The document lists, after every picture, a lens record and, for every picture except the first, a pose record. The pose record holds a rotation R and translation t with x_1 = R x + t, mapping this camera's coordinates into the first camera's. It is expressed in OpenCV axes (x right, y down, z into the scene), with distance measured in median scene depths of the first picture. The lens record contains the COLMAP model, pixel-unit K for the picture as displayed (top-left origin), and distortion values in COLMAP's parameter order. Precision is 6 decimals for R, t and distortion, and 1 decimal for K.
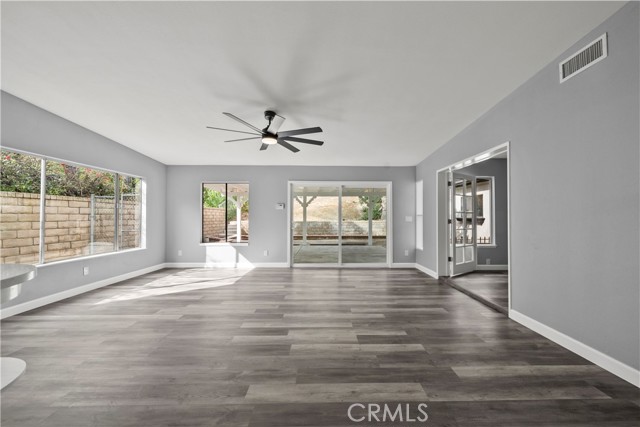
lens RADIAL K [[250.1, 0, 322.8], [0, 250.1, 211.2], [0, 0, 1]] dist [-0.001283, 0.000544]
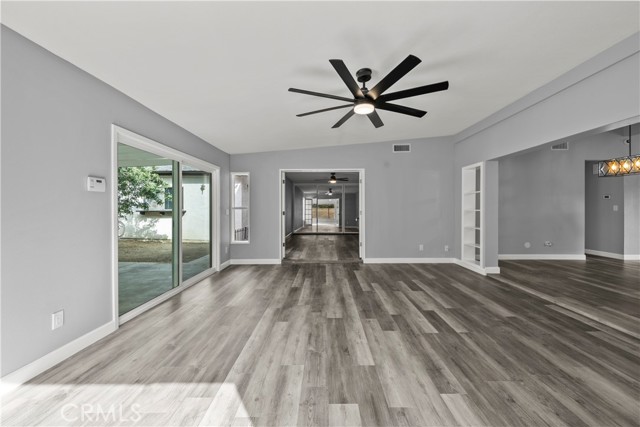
lens RADIAL K [[250.1, 0, 328.2], [0, 250.1, 209.4], [0, 0, 1]] dist [-0.001283, 0.000544]
pose [[-0.002733, -0.002788, 0.999992, -0.629557], [-0.018345, 0.999828, 0.002738, 0.013824], [-0.999828, -0.018338, -0.002784, 0.721667]]
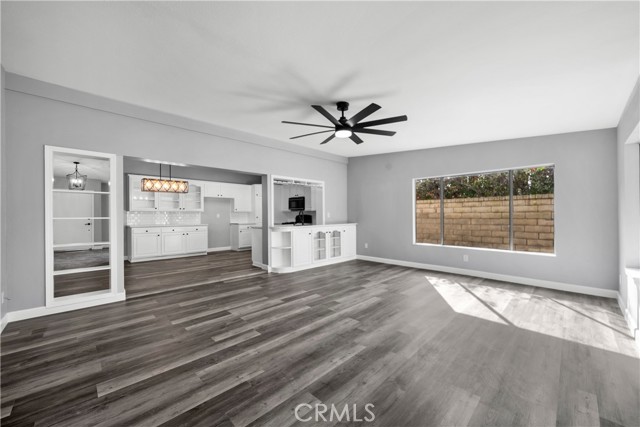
lens RADIAL K [[250.1, 0, 326.2], [0, 250.1, 214.3], [0, 0, 1]] dist [-0.001283, 0.000544]
pose [[-0.707748, -0.001217, -0.706464, 0.318513], [0.018681, 0.999617, -0.020437, 0.024102], [0.706218, -0.027661, -0.707454, 1.049150]]
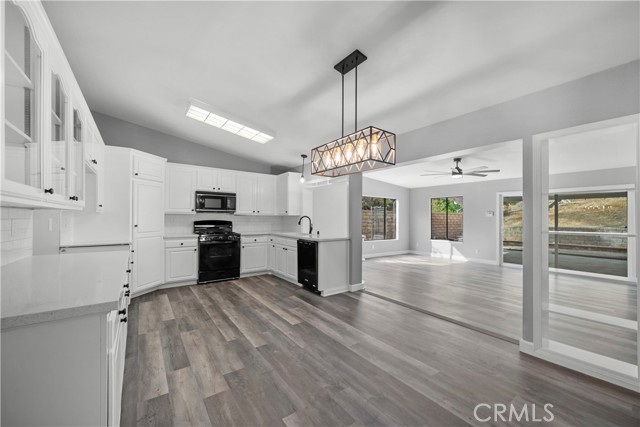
lens RADIAL K [[250.1, 0, 327.6], [0, 250.1, 211.8], [0, 0, 1]] dist [-0.001283, 0.000544]
pose [[0.598233, -0.016684, -0.801149, 0.378385], [0.008888, 0.999860, -0.014185, -0.021422], [0.801273, 0.001366, 0.598297, -0.414449]]
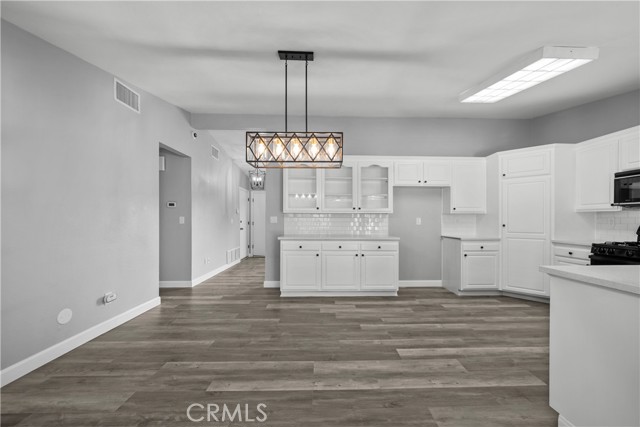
lens RADIAL K [[250.1, 0, 328.9], [0, 250.1, 222.0], [0, 0, 1]] dist [-0.001283, 0.000544]
pose [[-0.999458, -0.002812, -0.032792, 0.019192], [-0.002433, 0.999930, -0.011590, 0.002211], [0.032822, -0.011503, -0.999395, 0.288956]]
